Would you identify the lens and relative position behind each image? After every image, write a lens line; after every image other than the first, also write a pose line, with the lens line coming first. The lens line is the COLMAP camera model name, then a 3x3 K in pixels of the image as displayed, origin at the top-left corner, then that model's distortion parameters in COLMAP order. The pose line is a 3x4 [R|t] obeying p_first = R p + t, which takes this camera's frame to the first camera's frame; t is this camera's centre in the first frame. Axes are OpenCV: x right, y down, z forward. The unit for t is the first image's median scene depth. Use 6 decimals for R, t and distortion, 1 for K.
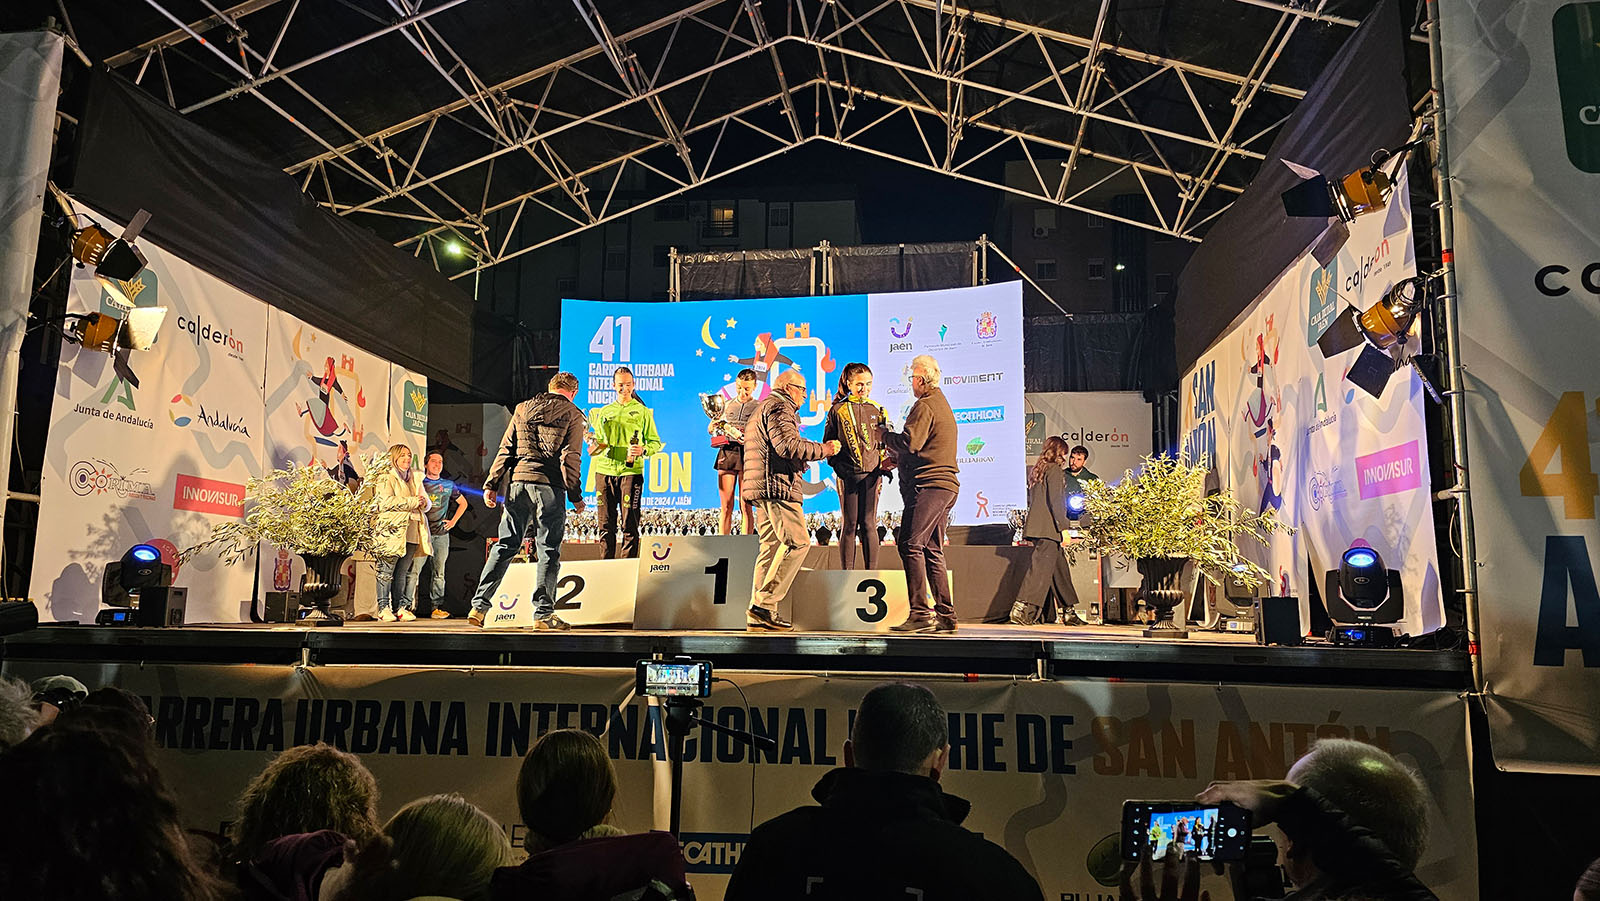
lens RADIAL K [[1058.4, 0, 780.9], [0, 1058.4, 464.2], [0, 0, 1]] dist [0.075387, -0.079489]
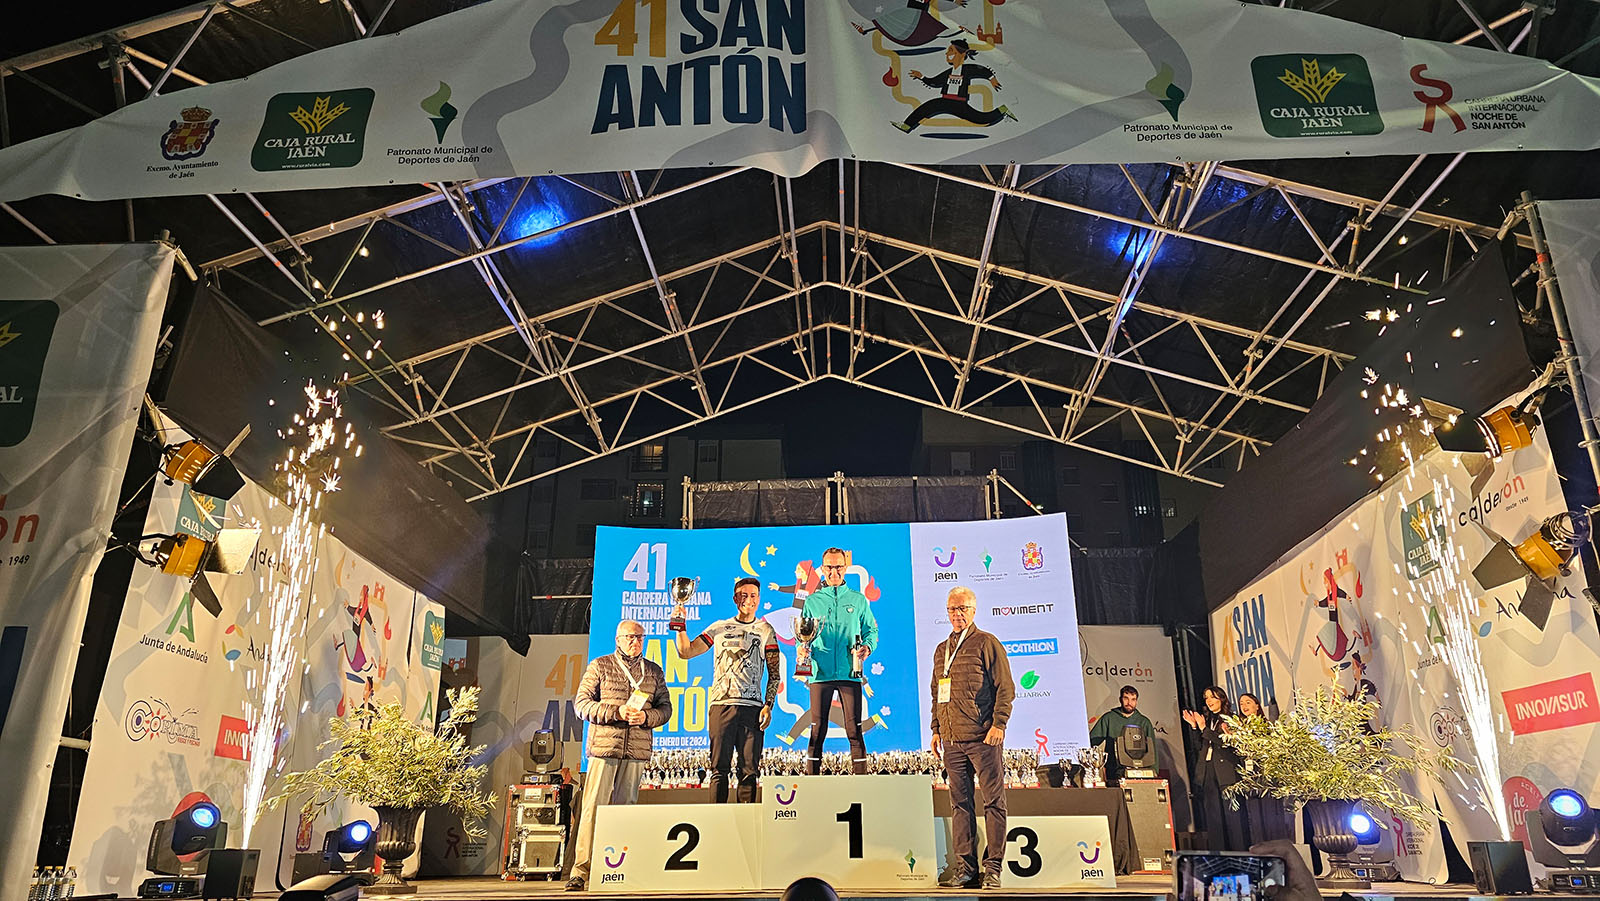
lens RADIAL K [[1058.4, 0, 788.3], [0, 1058.4, 460.9], [0, 0, 1]] dist [0.075387, -0.079489]
pose [[0.994992, 0.017897, 0.098338, -0.129116], [0.004310, 0.975242, -0.221098, 0.002069], [-0.099860, 0.220414, 0.970281, 0.029759]]
